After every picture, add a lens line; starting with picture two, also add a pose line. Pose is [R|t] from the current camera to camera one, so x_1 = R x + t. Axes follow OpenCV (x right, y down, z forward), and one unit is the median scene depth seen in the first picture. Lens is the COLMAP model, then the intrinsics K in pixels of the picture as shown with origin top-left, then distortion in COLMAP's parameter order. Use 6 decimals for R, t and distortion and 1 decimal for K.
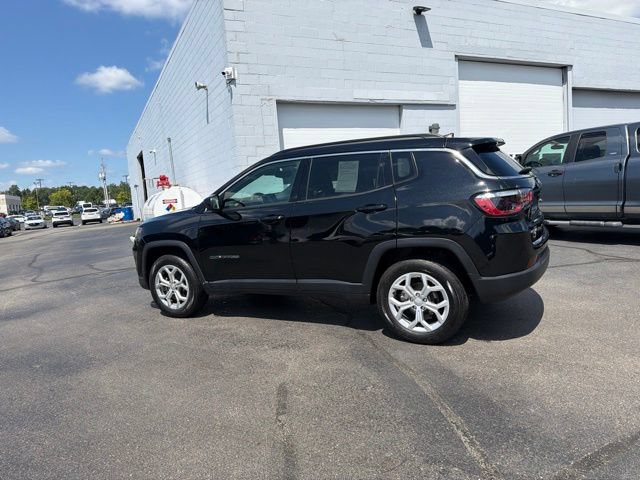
lens RADIAL K [[452.3, 0, 319.5], [0, 452.3, 239.8], [0, 0, 1]] dist [0.034286, -0.042271]
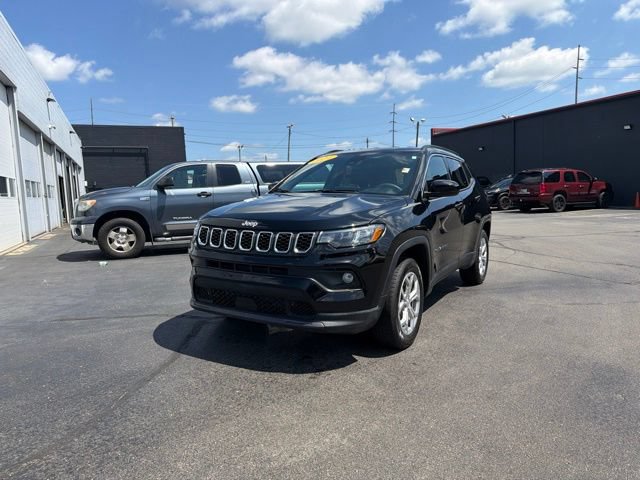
lens RADIAL K [[452.3, 0, 322.5], [0, 452.3, 238.0], [0, 0, 1]] dist [0.034286, -0.042271]
pose [[0.036263, -0.029462, 0.998908, -1.056840], [0.139025, 0.989994, 0.024153, -0.035436], [-0.989625, 0.137997, 0.039996, 1.104782]]
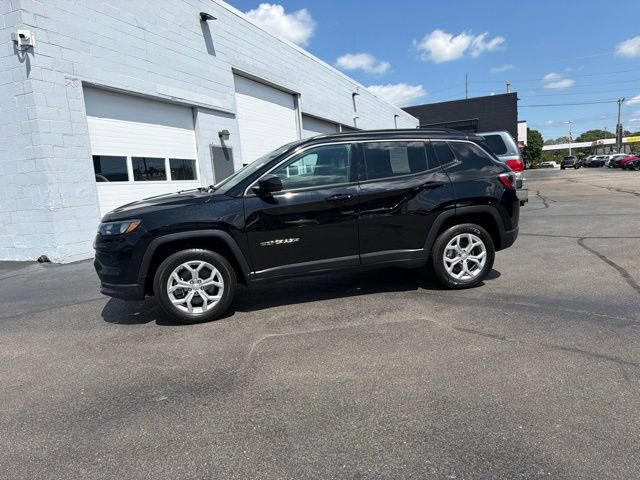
lens RADIAL K [[452.3, 0, 322.2], [0, 452.3, 244.0], [0, 0, 1]] dist [0.034286, -0.042271]
pose [[0.739910, -0.072569, 0.668780, -0.713746], [0.089941, 0.995910, 0.008559, 0.038945], [-0.666666, 0.053818, 0.743411, 0.219302]]
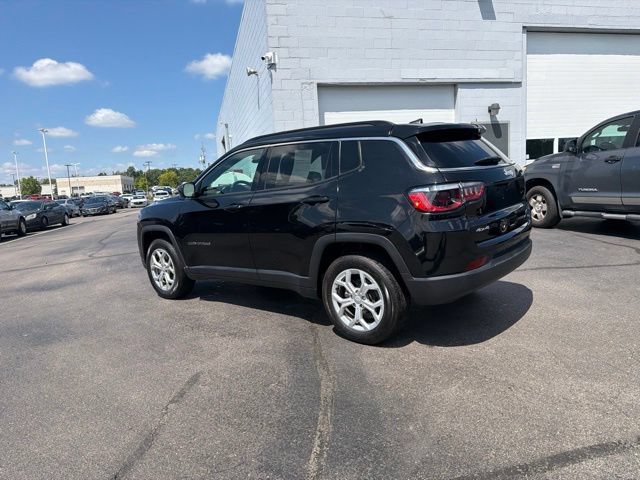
lens RADIAL K [[452.3, 0, 319.5], [0, 452.3, 242.5], [0, 0, 1]] dist [0.034286, -0.042271]
pose [[0.979767, 0.037762, -0.196546, 0.238668], [-0.029254, 0.998512, 0.046014, -0.017864], [0.197991, -0.039333, 0.979414, 0.043314]]
